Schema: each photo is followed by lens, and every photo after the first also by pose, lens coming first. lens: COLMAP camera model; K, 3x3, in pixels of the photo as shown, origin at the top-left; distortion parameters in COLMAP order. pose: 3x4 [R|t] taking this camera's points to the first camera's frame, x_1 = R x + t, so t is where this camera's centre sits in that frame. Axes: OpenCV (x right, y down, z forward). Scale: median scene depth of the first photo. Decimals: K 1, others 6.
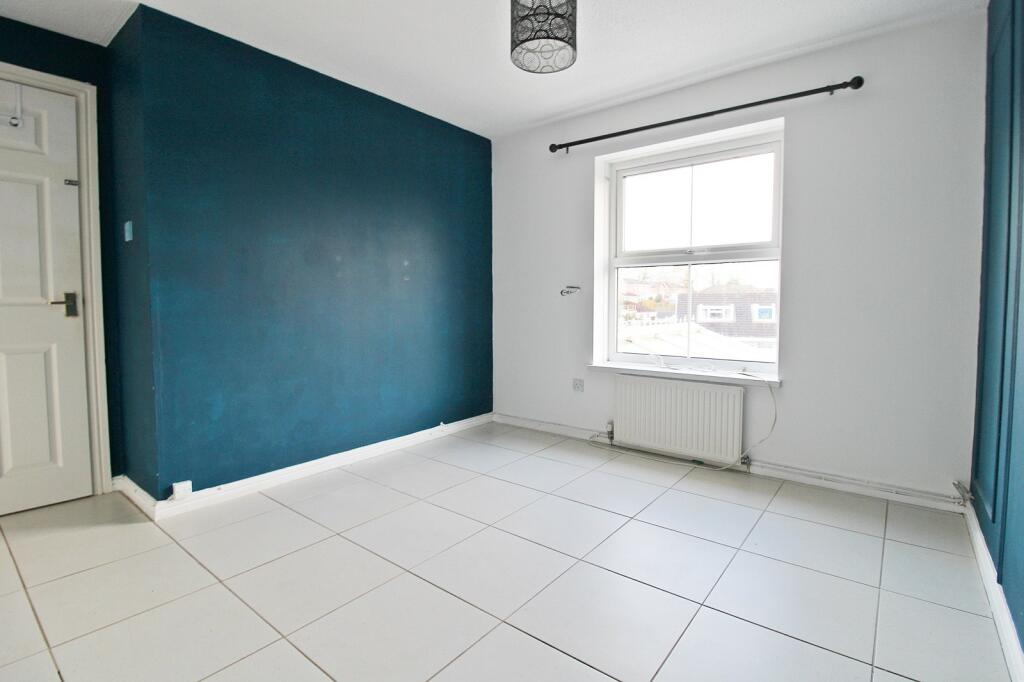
lens RADIAL K [[500.5, 0, 515.3], [0, 500.5, 326.2], [0, 0, 1]] dist [-0.000012, -0.012224]
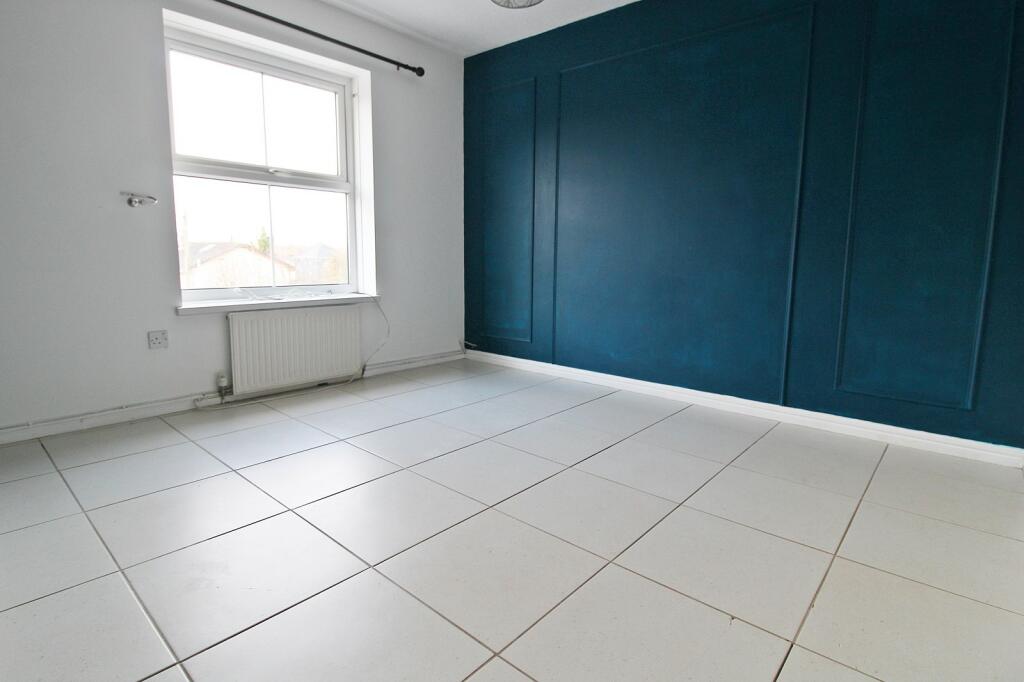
lens RADIAL K [[523.6, 0, 512.2], [0, 523.6, 309.3], [0, 0, 1]] dist [0.000705, 0.000098]
pose [[0.050539, -0.117719, 0.991760, -0.623077], [0.014809, 0.993008, 0.117112, -0.002387], [-0.998612, 0.008768, 0.051929, 0.518683]]
